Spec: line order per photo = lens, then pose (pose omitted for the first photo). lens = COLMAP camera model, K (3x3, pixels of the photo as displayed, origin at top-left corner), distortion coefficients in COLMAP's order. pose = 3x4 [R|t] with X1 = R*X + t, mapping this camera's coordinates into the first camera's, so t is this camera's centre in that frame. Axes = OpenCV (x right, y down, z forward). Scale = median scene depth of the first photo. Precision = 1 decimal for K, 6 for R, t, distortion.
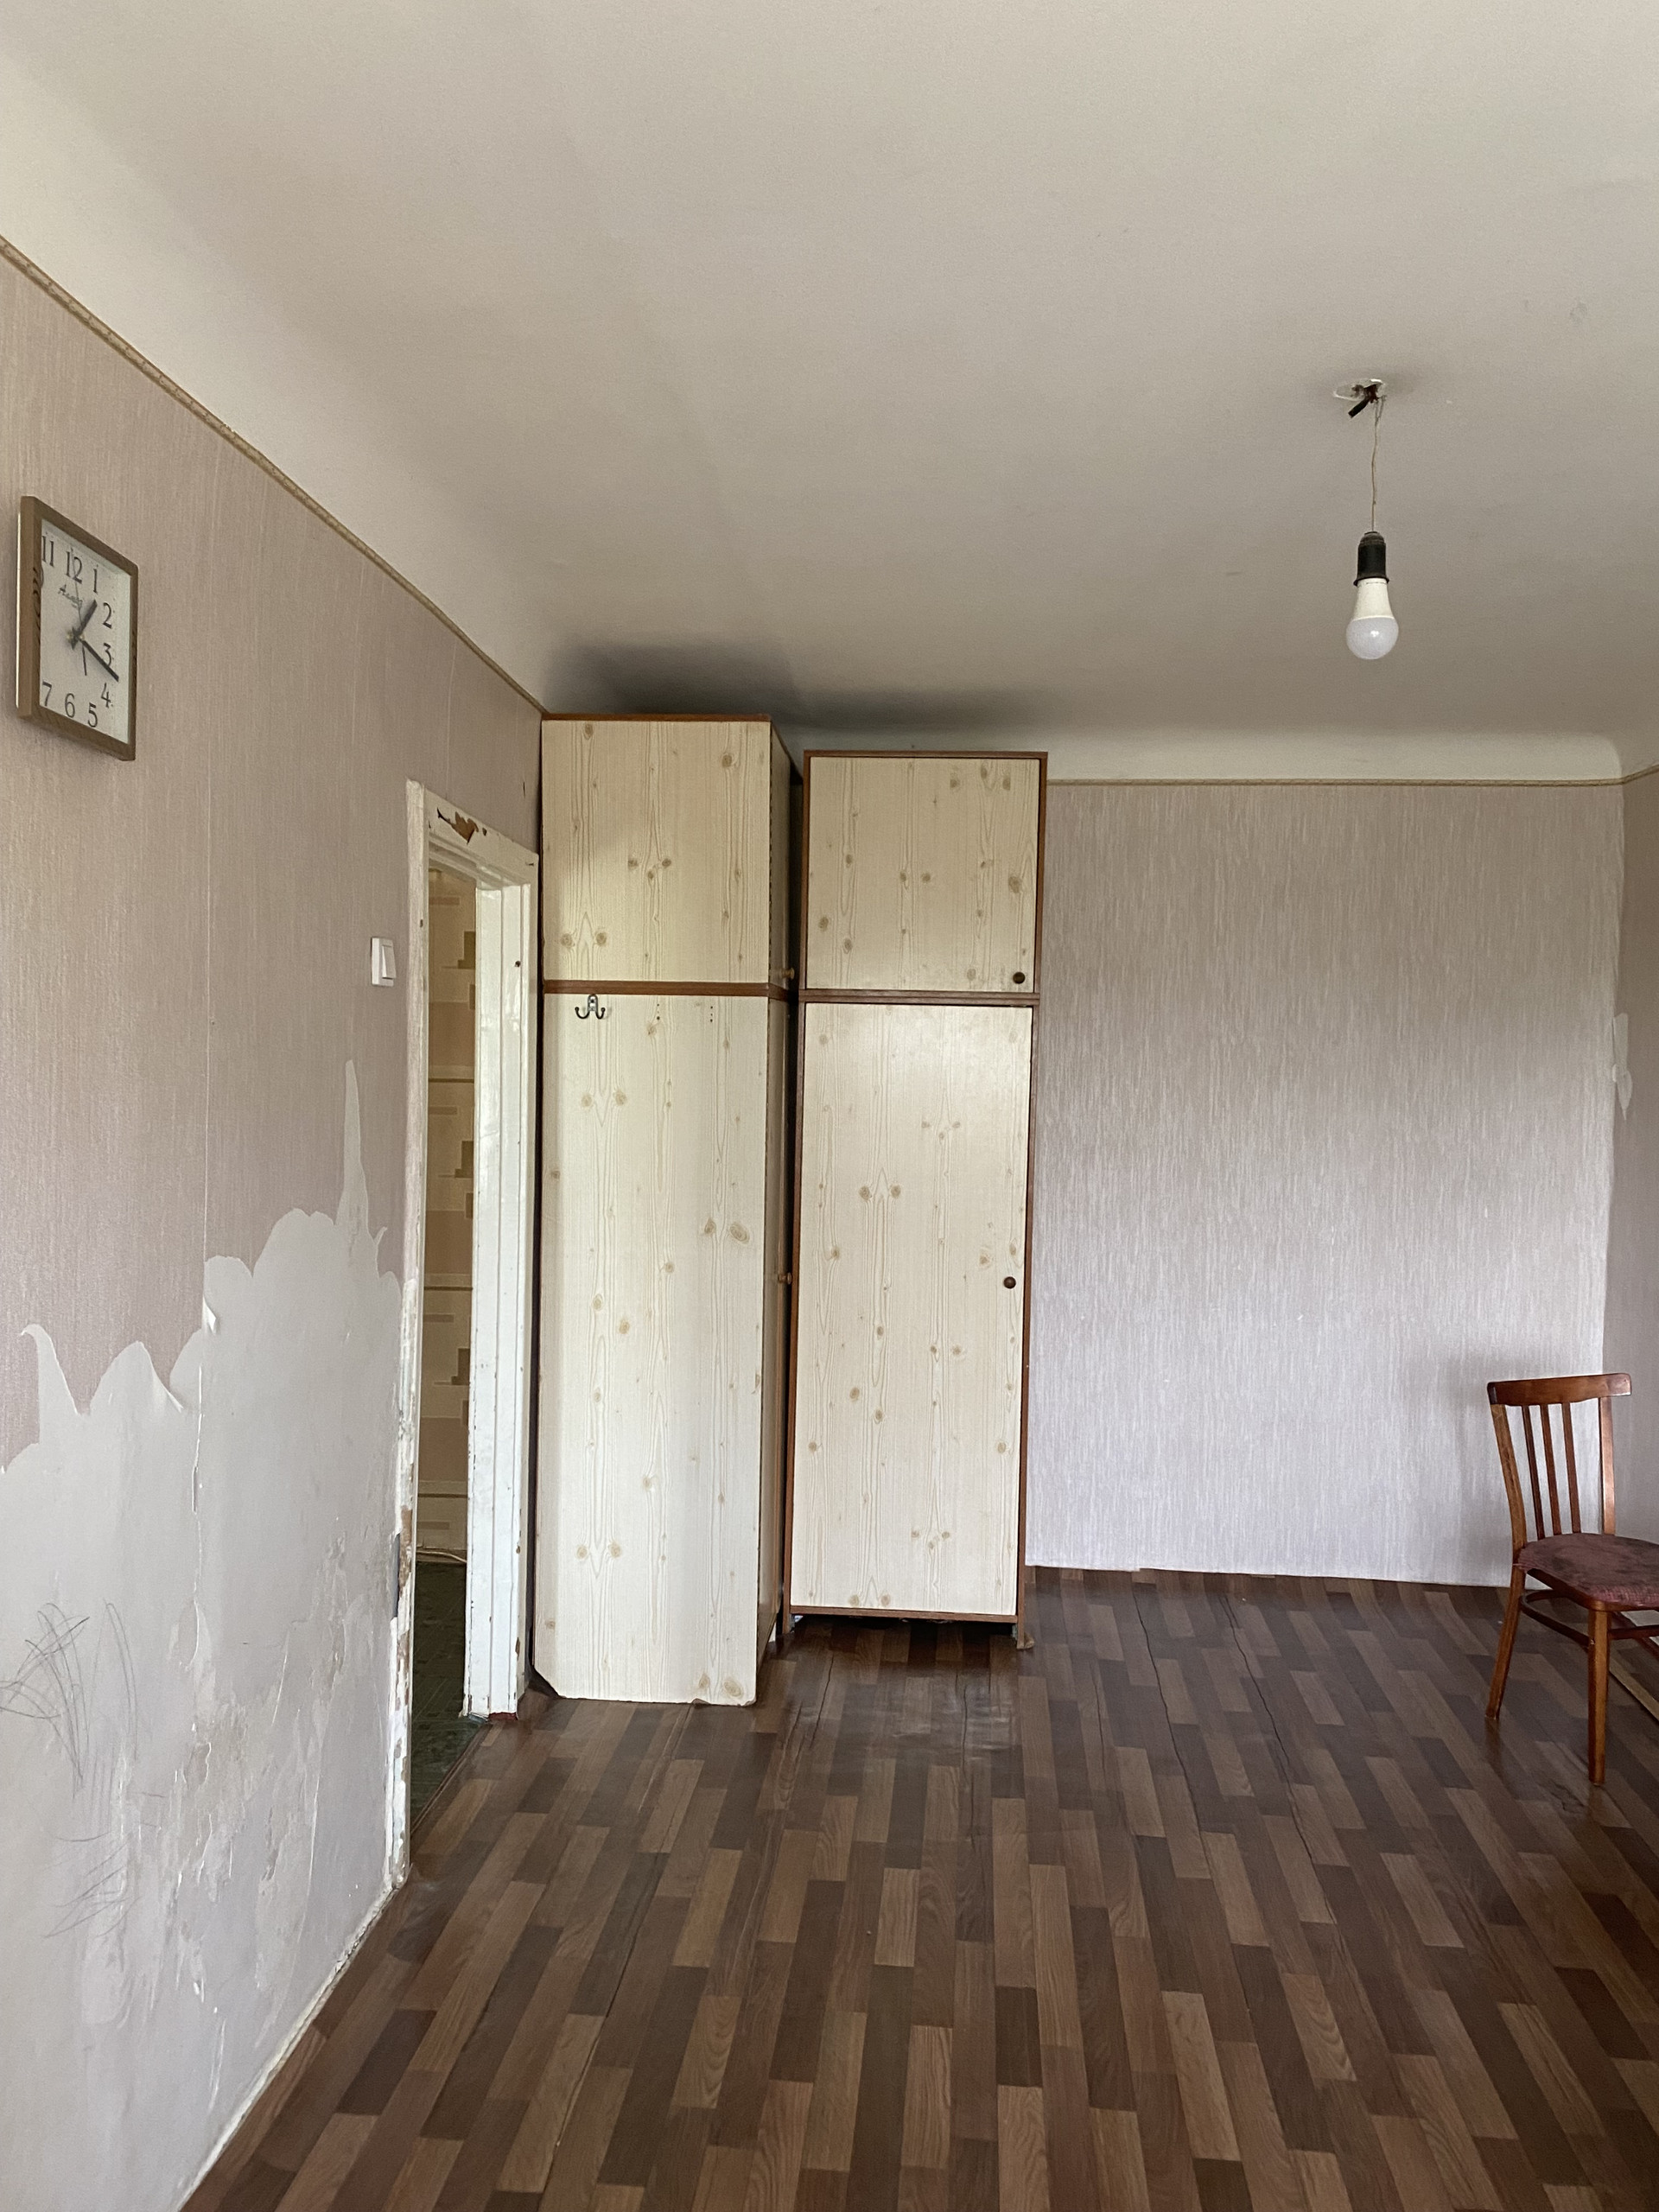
lens RADIAL K [[1650.4, 0, 829.5], [0, 1650.4, 1106.0], [0, 0, 1]] dist [0.034484, -0.075157]
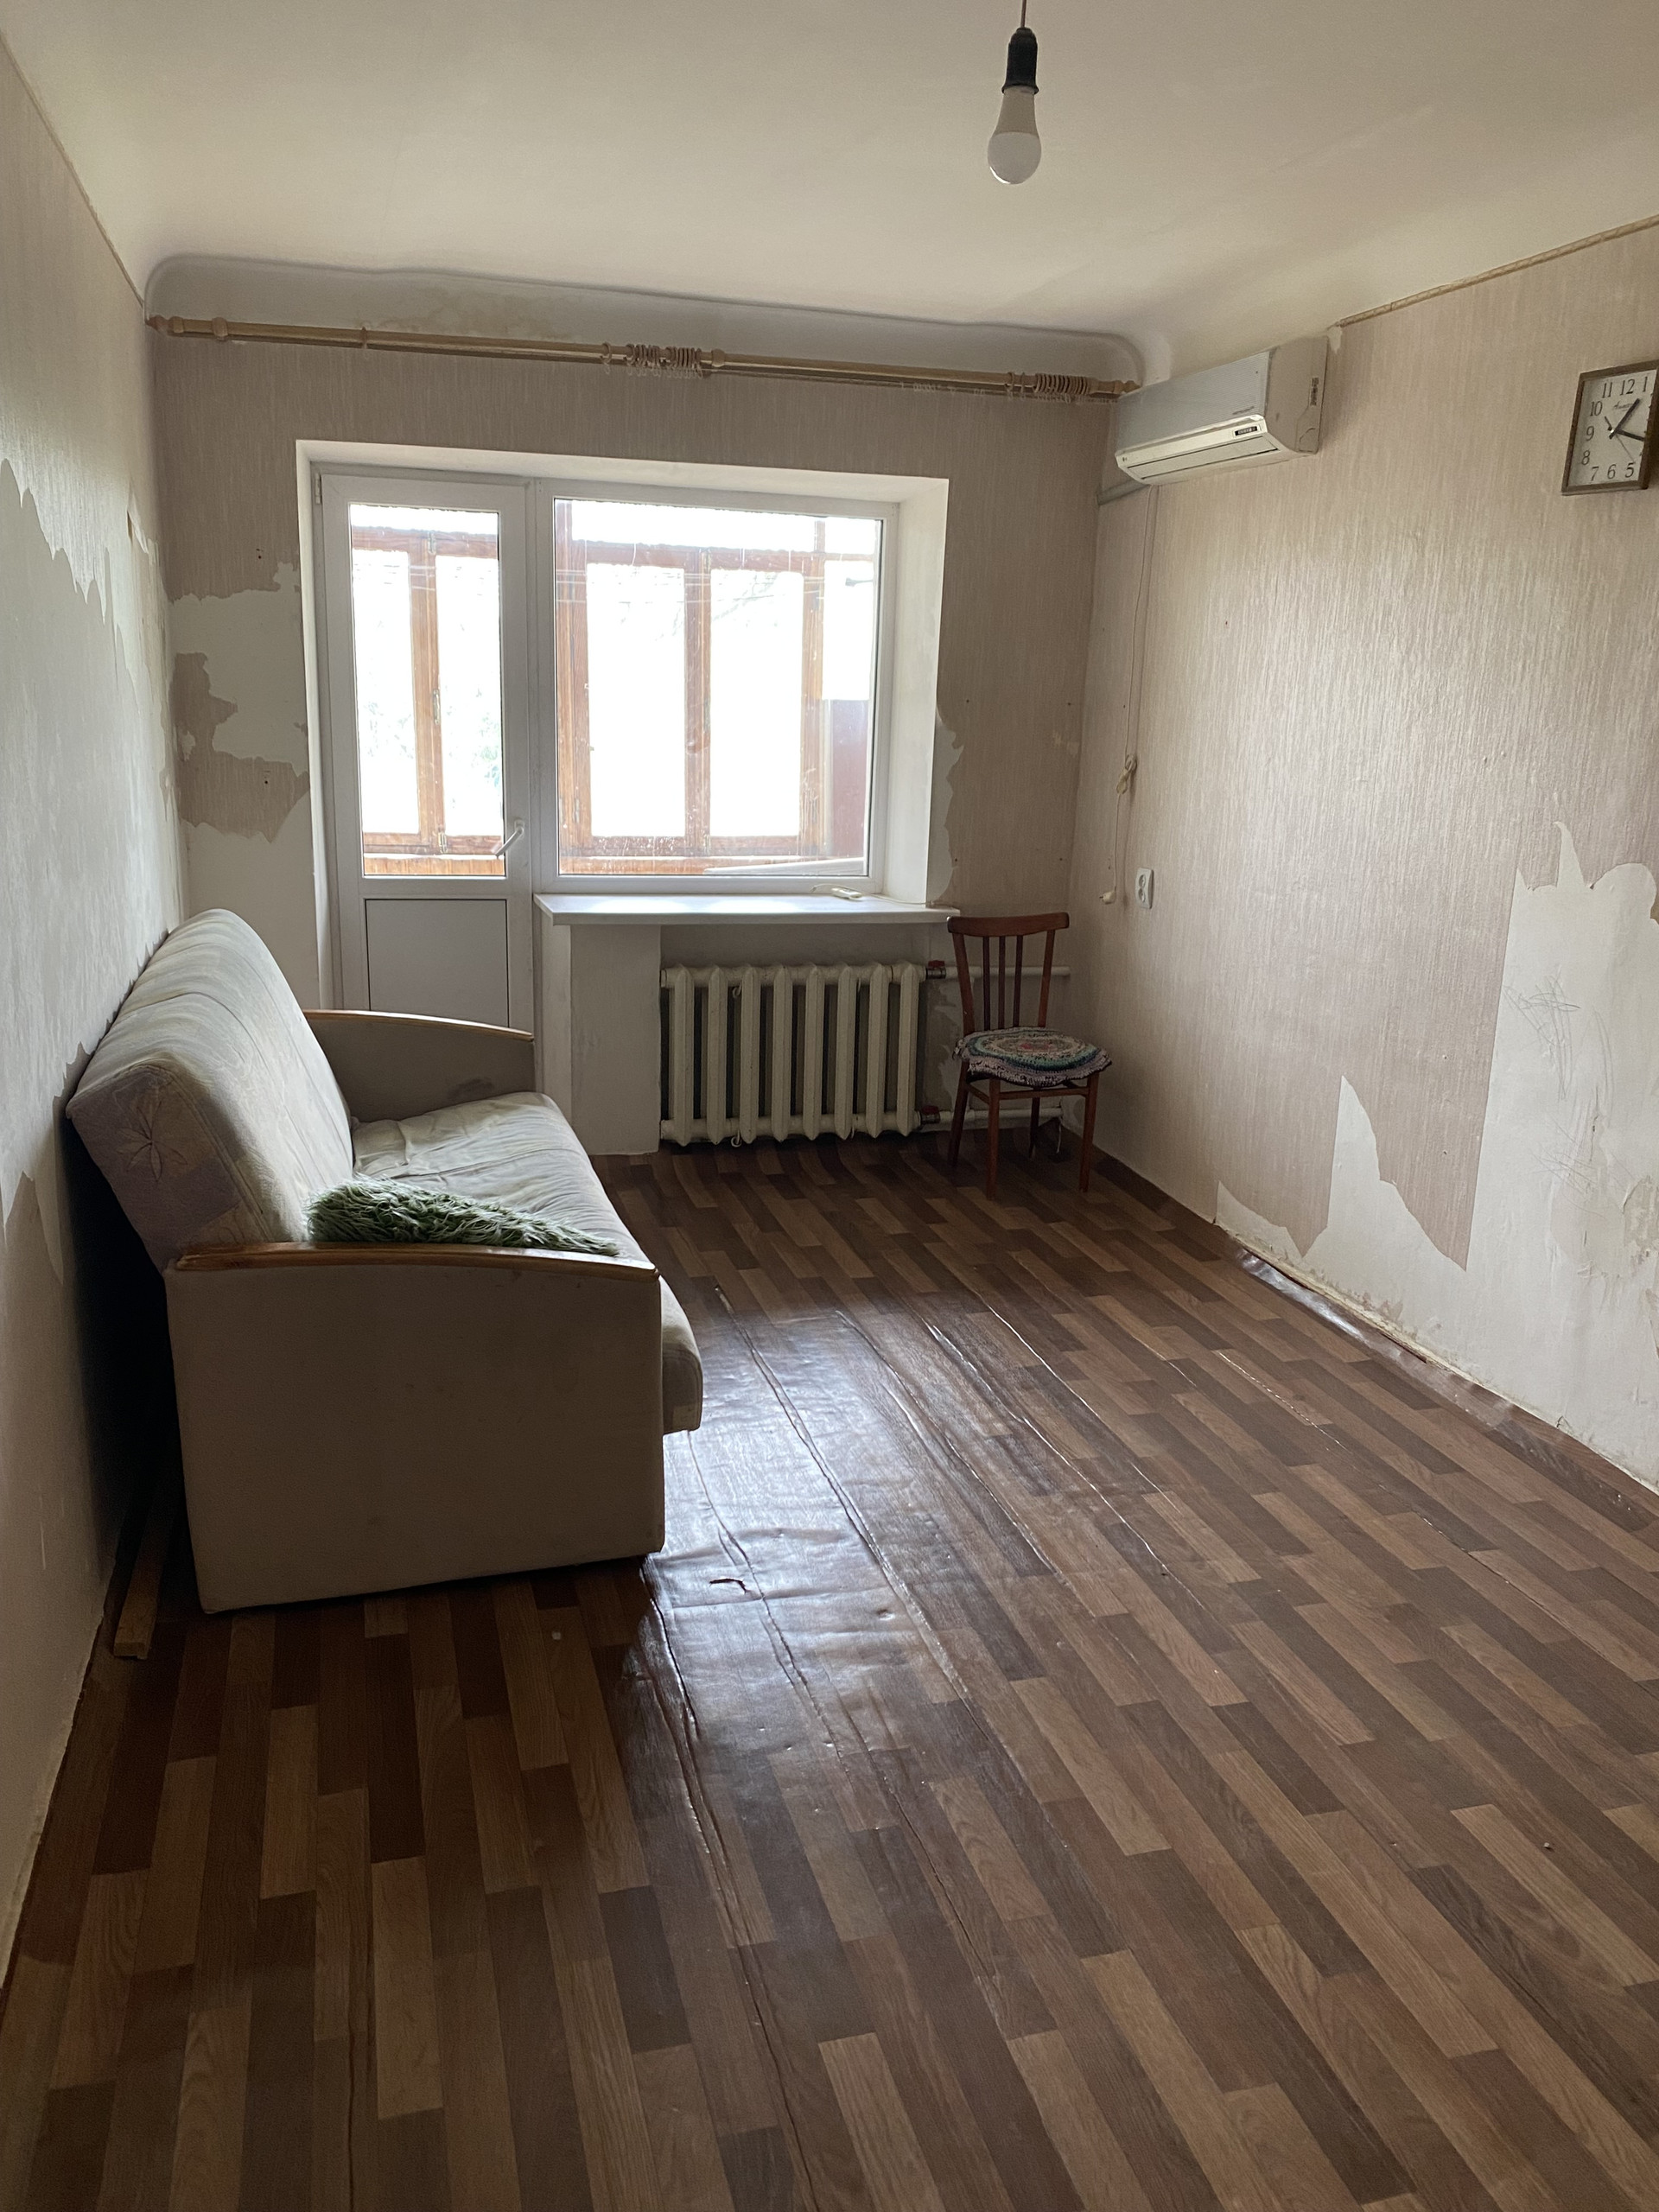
lens RADIAL K [[1650.4, 0, 829.5], [0, 1650.4, 1106.0], [0, 0, 1]] dist [0.034484, -0.075157]
pose [[-0.931393, 0.037553, -0.362073, 0.653509], [-0.075436, 0.953160, 0.292910, -0.034320], [0.356113, 0.300127, -0.884933, 1.593671]]
